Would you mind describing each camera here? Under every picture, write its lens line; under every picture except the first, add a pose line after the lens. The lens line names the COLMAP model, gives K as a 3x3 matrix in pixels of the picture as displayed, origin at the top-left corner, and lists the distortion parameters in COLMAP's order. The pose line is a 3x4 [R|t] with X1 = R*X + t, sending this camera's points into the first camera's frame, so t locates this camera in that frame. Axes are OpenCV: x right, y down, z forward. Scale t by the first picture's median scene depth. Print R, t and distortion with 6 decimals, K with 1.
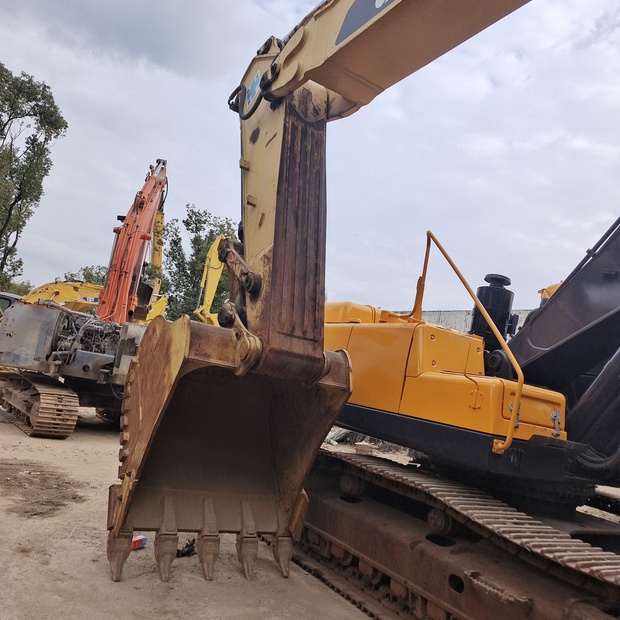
lens RADIAL K [[562.2, 0, 314.1], [0, 562.2, 311.3], [0, 0, 1]] dist [0.035033, 0.007734]
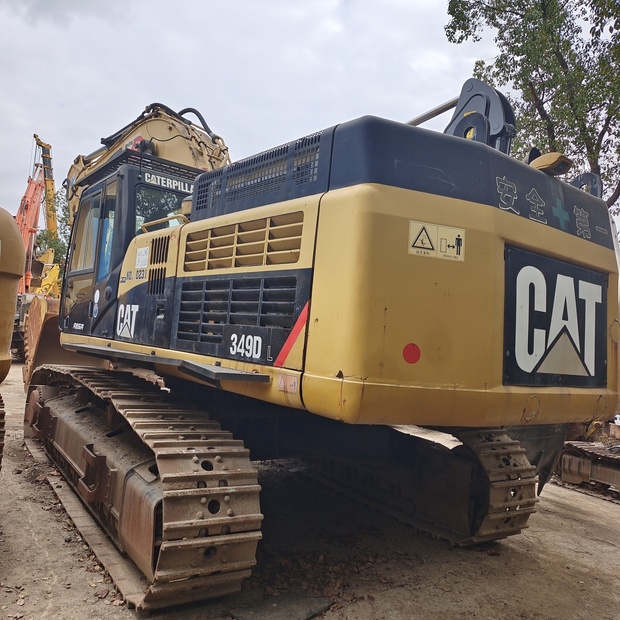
lens RADIAL K [[562.2, 0, 314.1], [0, 562.2, 311.3], [0, 0, 1]] dist [0.035033, 0.007734]
pose [[0.987714, -0.082834, 0.132514, 0.180565], [0.068087, 0.991351, 0.112192, -0.037990], [-0.140661, -0.101791, 0.984811, -0.488044]]
